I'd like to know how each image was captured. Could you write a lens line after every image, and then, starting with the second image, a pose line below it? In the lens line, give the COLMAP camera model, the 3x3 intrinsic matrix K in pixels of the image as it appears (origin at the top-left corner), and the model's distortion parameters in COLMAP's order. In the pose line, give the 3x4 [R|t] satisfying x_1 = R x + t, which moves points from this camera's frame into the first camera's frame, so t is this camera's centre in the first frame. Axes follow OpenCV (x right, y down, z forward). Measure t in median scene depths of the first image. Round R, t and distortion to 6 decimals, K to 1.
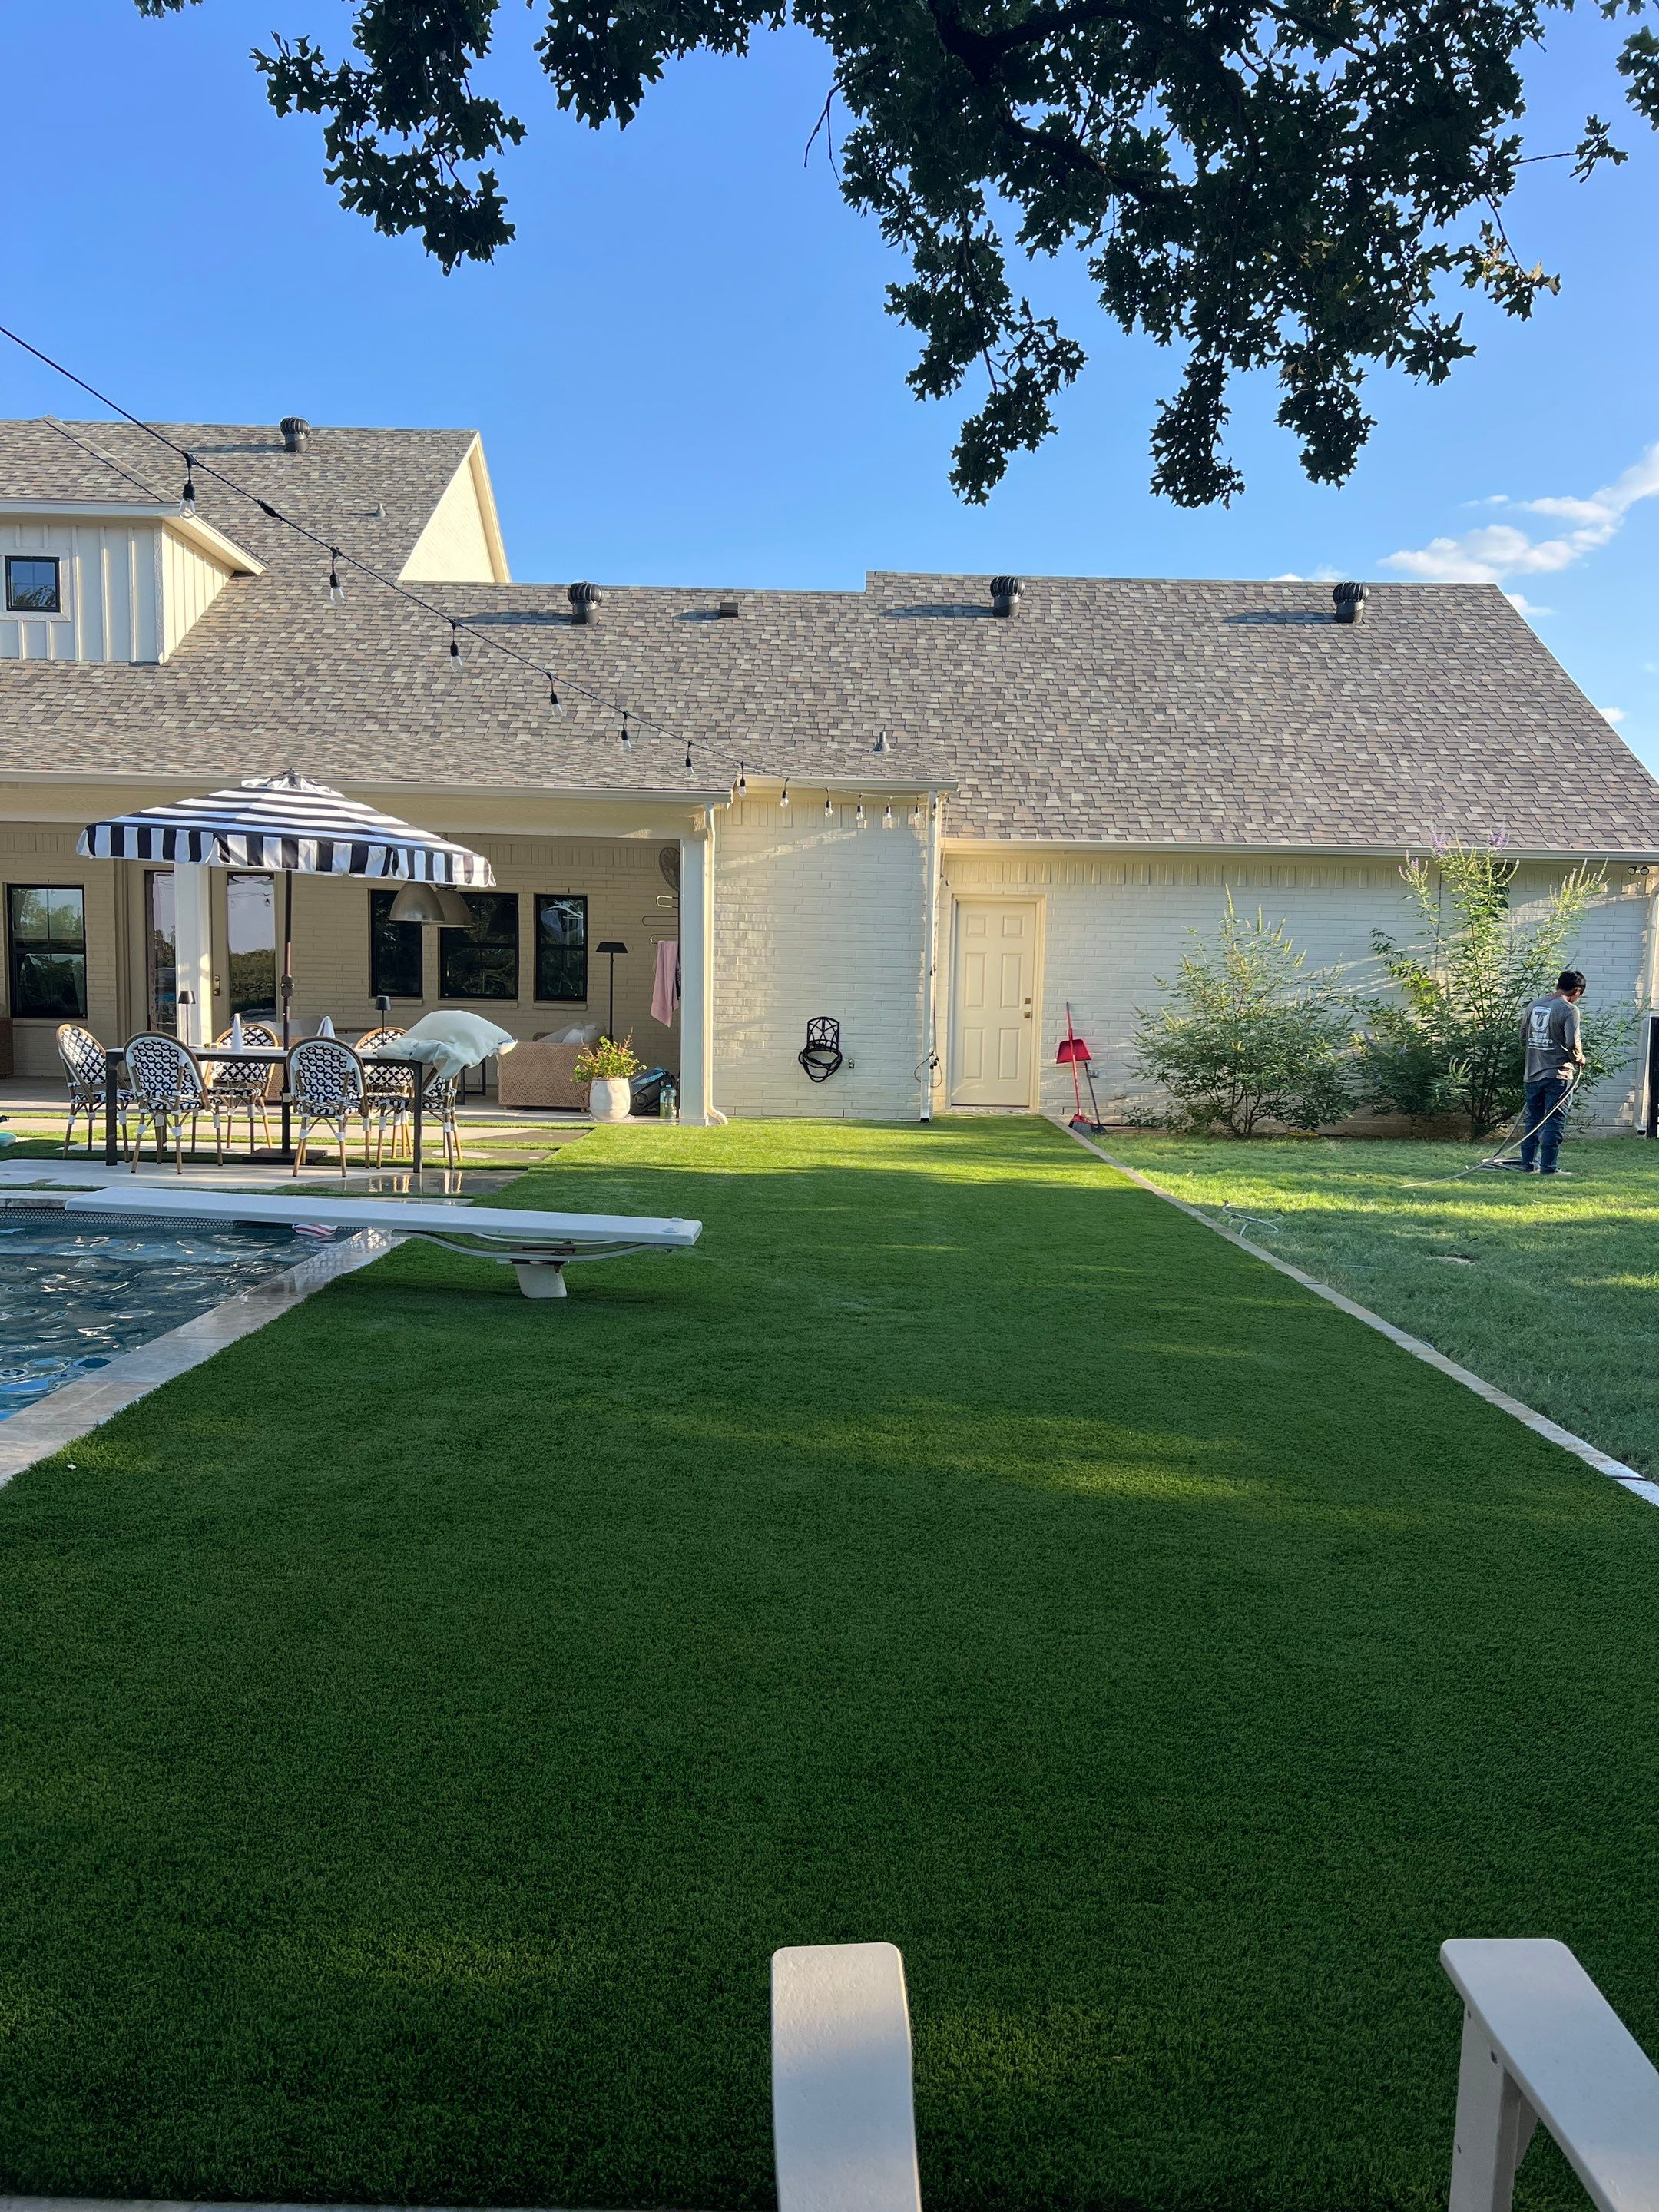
lens RADIAL K [[1562.1, 0, 833.2], [0, 1562.1, 1168.1], [0, 0, 1]] dist [0.007035, -0.061974]
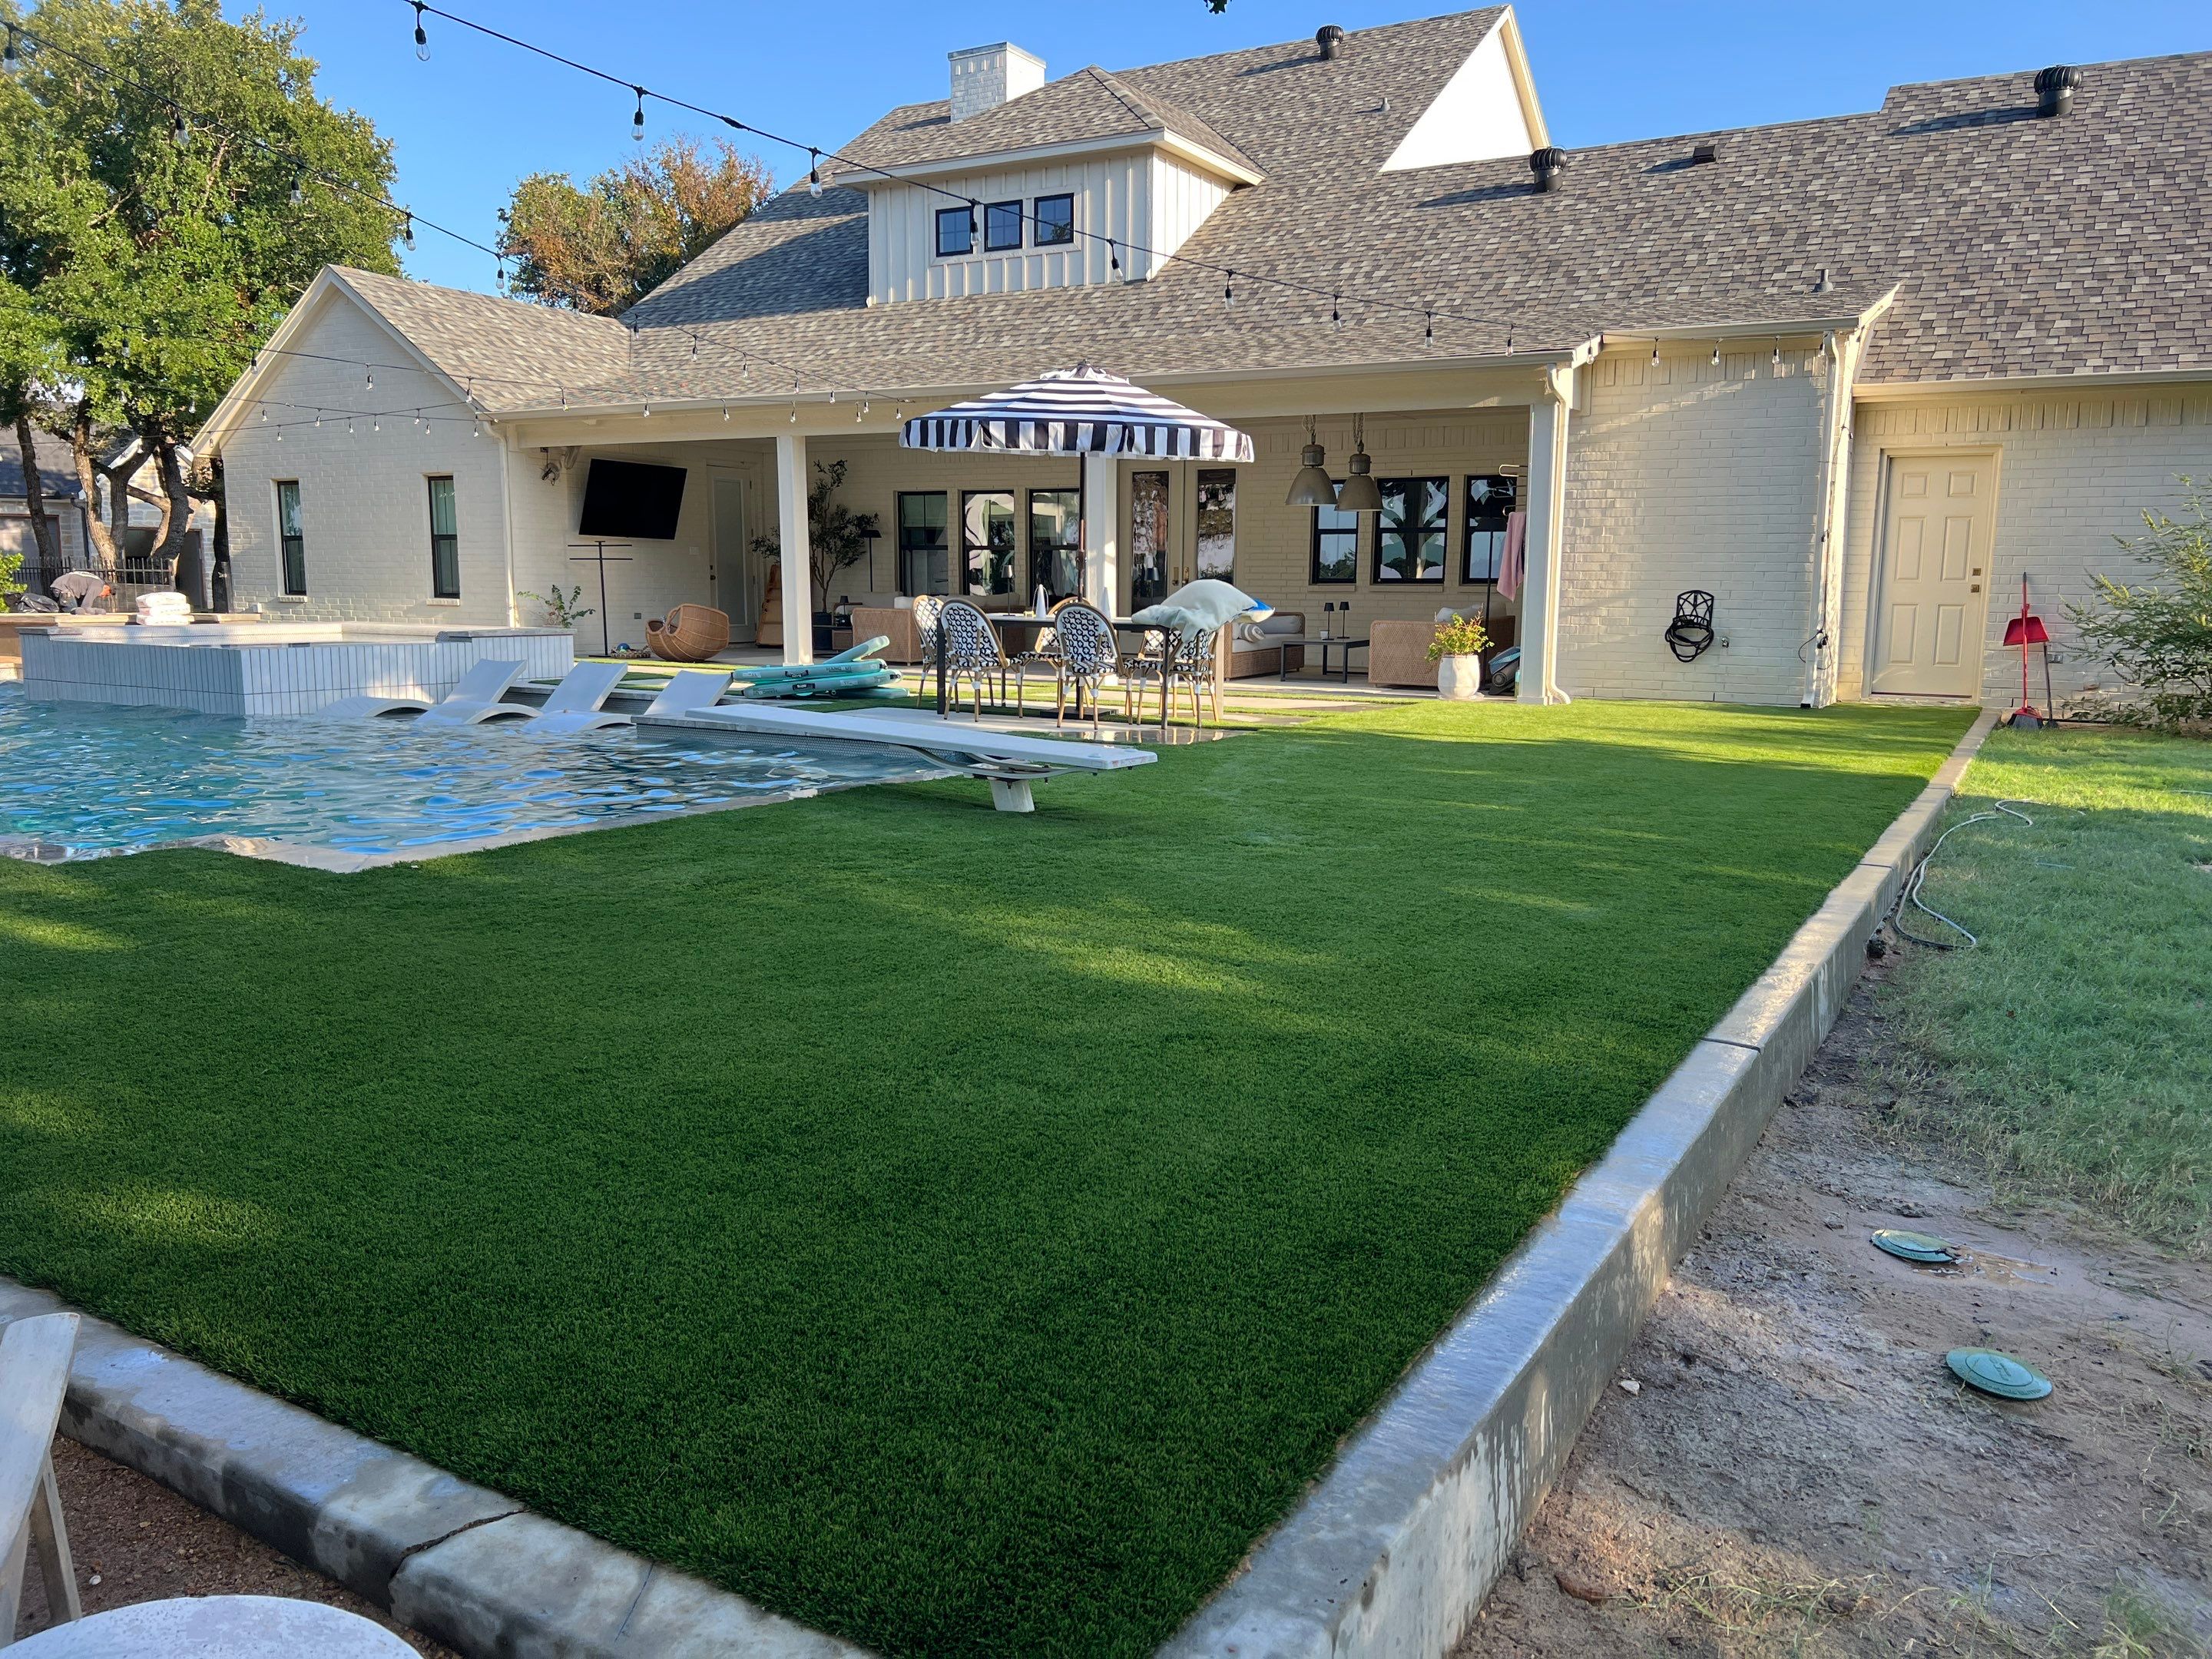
lens RADIAL K [[1576.7, 0, 1103.4], [0, 1576.7, 831.2], [0, 0, 1]] dist [-0.000770, -0.026784]
pose [[0.859578, 0.065616, -0.506775, 0.143658], [-0.047278, 0.997680, 0.048987, 0.012699], [0.508814, -0.018149, 0.860685, 0.020223]]
